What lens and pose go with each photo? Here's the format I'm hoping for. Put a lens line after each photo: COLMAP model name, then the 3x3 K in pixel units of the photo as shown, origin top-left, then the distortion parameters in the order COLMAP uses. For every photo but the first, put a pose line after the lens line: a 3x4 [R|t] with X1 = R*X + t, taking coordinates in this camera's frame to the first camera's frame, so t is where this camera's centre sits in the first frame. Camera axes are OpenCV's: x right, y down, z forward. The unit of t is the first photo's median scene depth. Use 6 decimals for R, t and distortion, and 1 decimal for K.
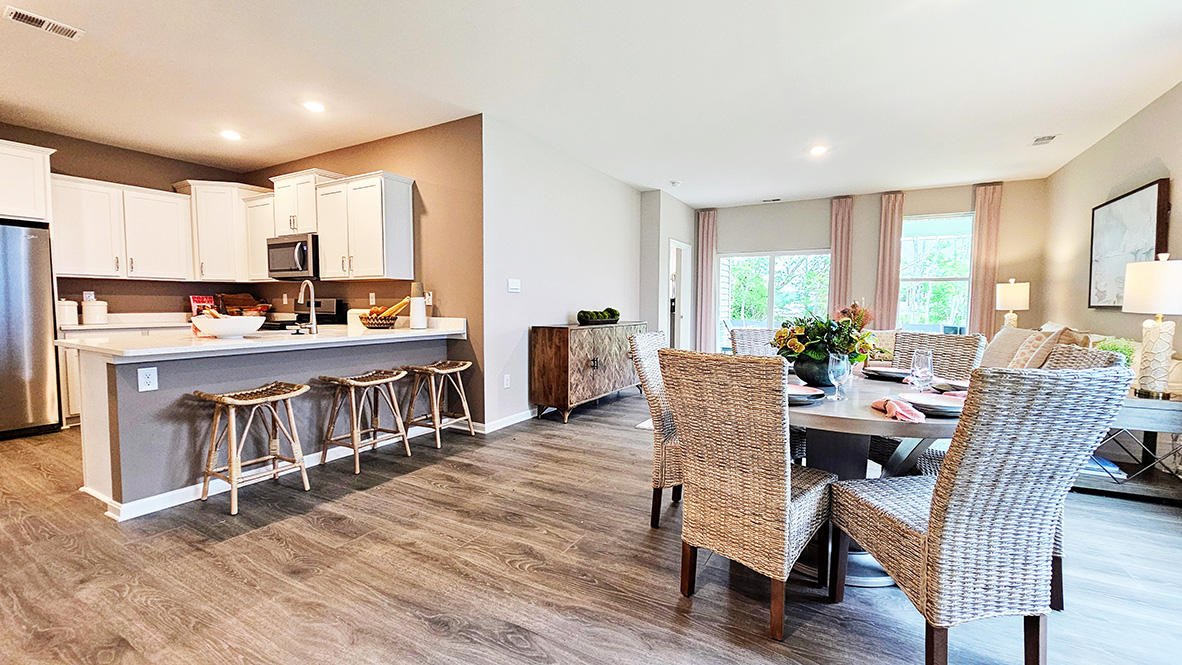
lens RADIAL K [[483.5, 0, 592.9], [0, 483.5, 331.9], [0, 0, 1]] dist [-0.002869, 0.000663]
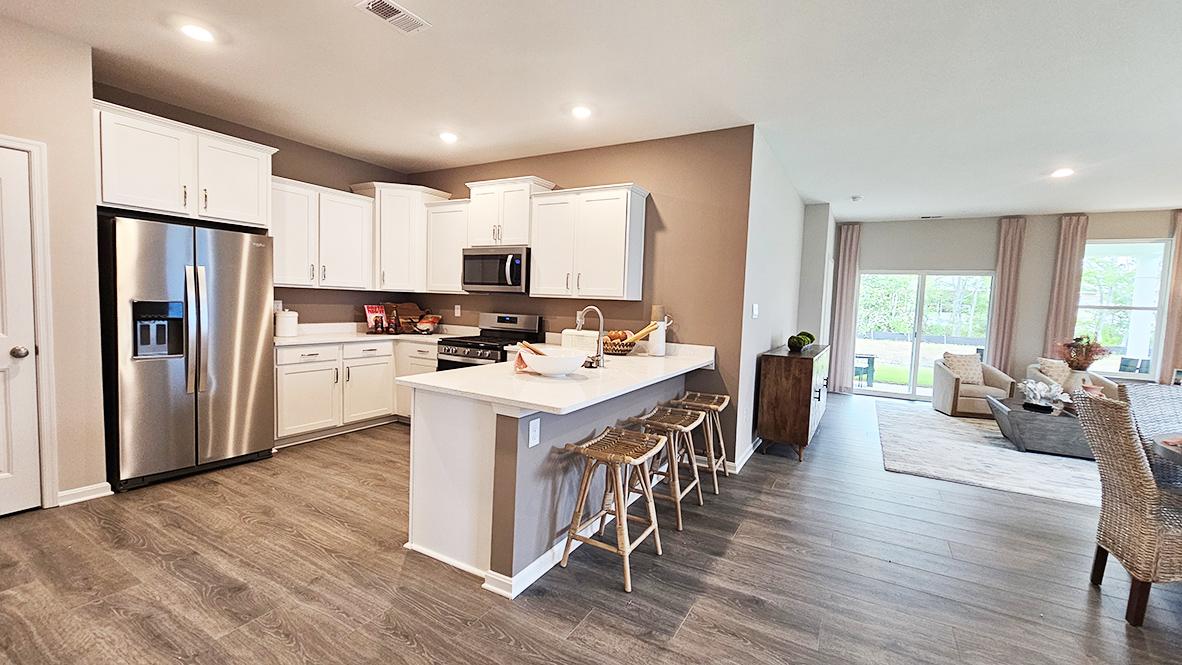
lens RADIAL K [[483.5, 0, 589.5], [0, 483.5, 333.4], [0, 0, 1]] dist [-0.002869, 0.000663]
pose [[0.999479, 0.032244, -0.001454, -0.452384], [-0.032228, 0.999428, 0.010261, -0.050220], [0.001784, -0.010209, 0.999946, 0.074138]]
